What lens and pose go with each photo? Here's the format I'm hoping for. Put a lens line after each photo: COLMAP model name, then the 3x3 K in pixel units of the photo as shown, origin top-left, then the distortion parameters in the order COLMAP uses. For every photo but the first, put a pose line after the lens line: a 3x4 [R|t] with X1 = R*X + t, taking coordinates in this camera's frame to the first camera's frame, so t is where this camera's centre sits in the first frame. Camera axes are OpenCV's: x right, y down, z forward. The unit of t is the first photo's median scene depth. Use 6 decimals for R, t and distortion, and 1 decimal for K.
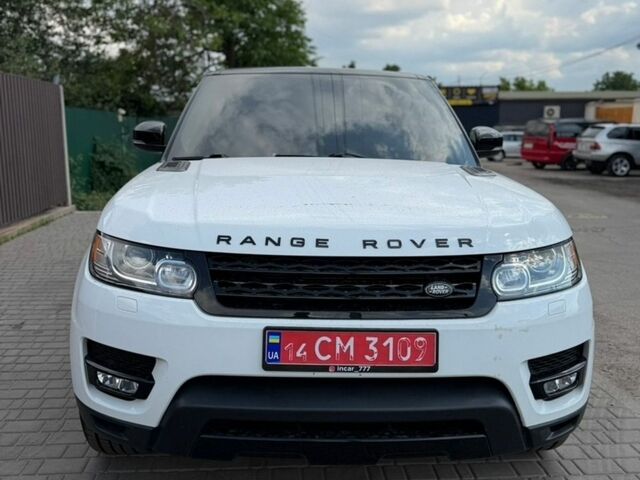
lens RADIAL K [[603.7, 0, 320.0], [0, 603.7, 240.0], [0, 0, 1]] dist [0.118352, -0.234031]
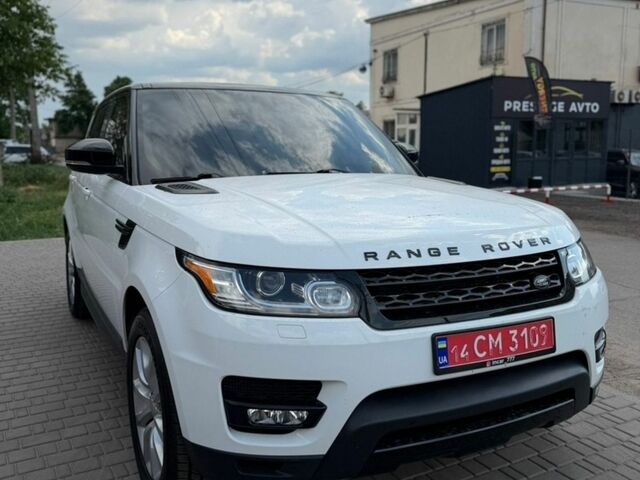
lens RADIAL K [[603.7, 0, 320.0], [0, 603.7, 240.0], [0, 0, 1]] dist [0.118352, -0.234031]
pose [[0.905989, -0.077339, 0.416177, -0.667129], [0.086528, 0.996244, -0.003230, -0.031999], [-0.414364, 0.038937, 0.909278, 0.108510]]
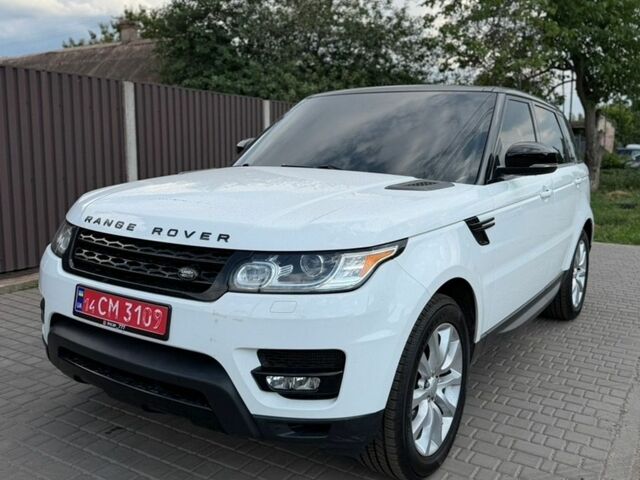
lens RADIAL K [[606.5, 0, 312.7], [0, 606.5, 241.2], [0, 0, 1]] dist [0.115685, -0.282174]
pose [[0.811910, 0.092087, -0.576474, 1.060963], [-0.112138, 0.993692, 0.000800, -0.009182], [0.572912, 0.063995, 0.817115, 0.171724]]
